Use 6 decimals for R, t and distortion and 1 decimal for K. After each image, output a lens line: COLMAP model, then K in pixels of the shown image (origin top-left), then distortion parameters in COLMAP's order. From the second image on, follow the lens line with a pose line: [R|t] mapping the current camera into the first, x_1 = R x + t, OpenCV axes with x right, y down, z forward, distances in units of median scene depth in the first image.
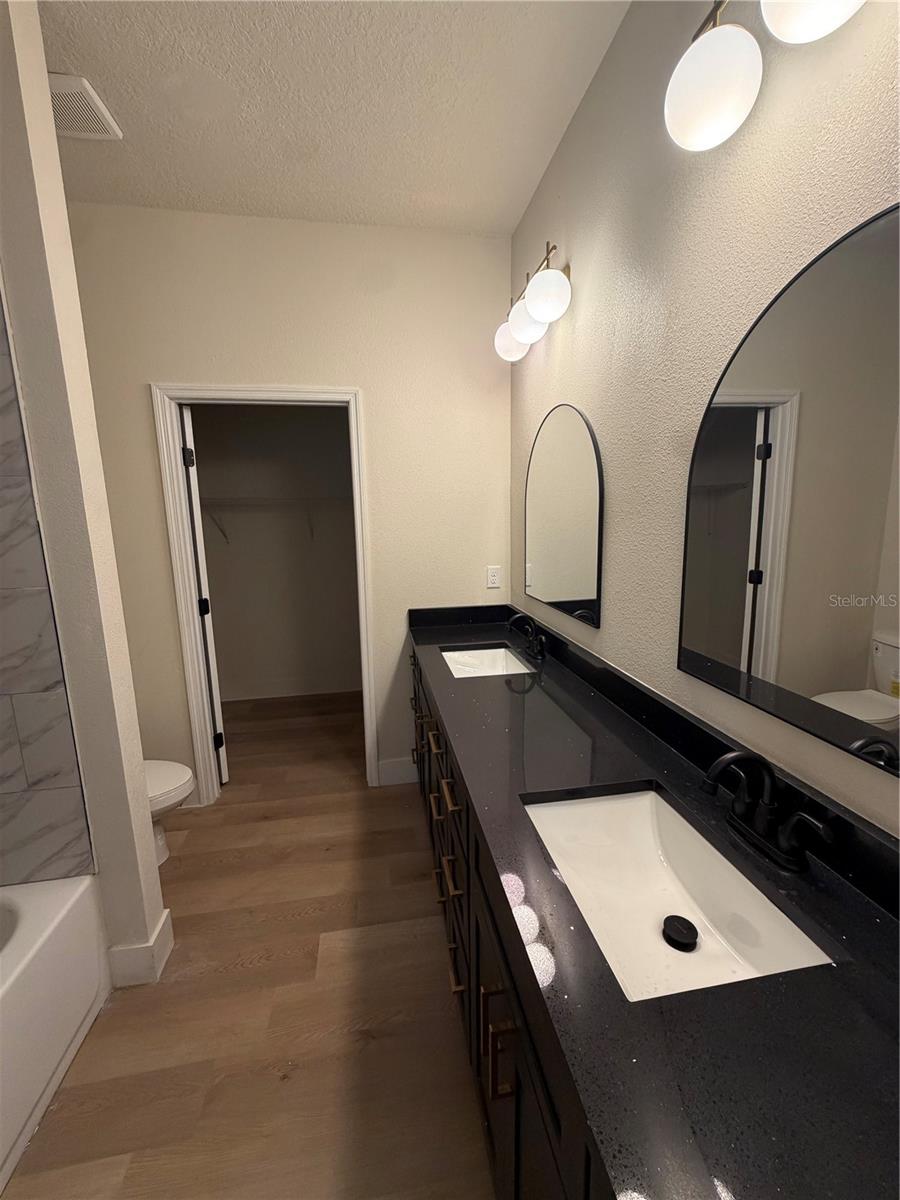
lens RADIAL K [[484.1, 0, 448.8], [0, 484.1, 595.5], [0, 0, 1]] dist [-0.000132, 0.000294]
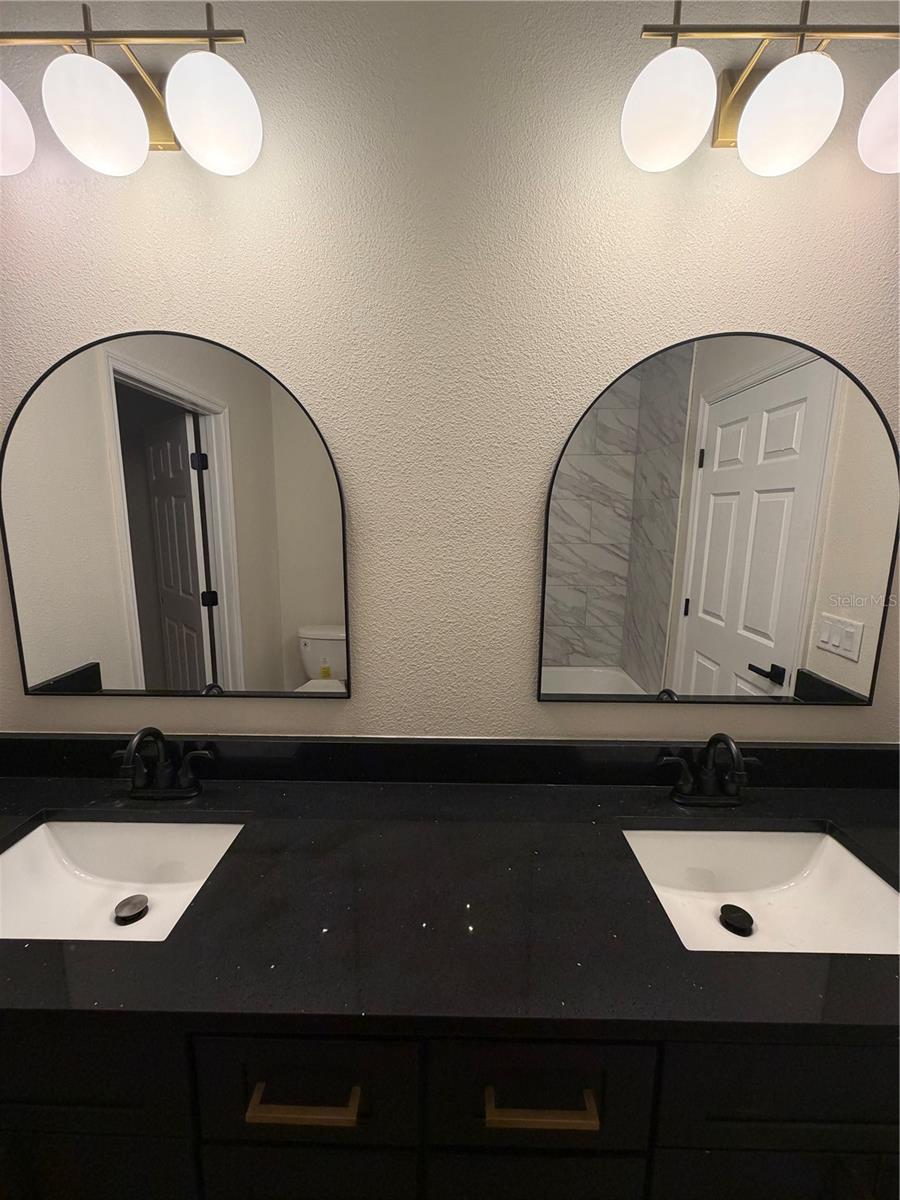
lens RADIAL K [[484.1, 0, 450.3], [0, 484.1, 603.1], [0, 0, 1]] dist [-0.000132, 0.000294]
pose [[0.187613, -0.139004, 0.972358, -0.187507], [0.148904, 0.982520, 0.111726, -0.070319], [-0.970891, 0.123826, 0.205031, 0.402784]]
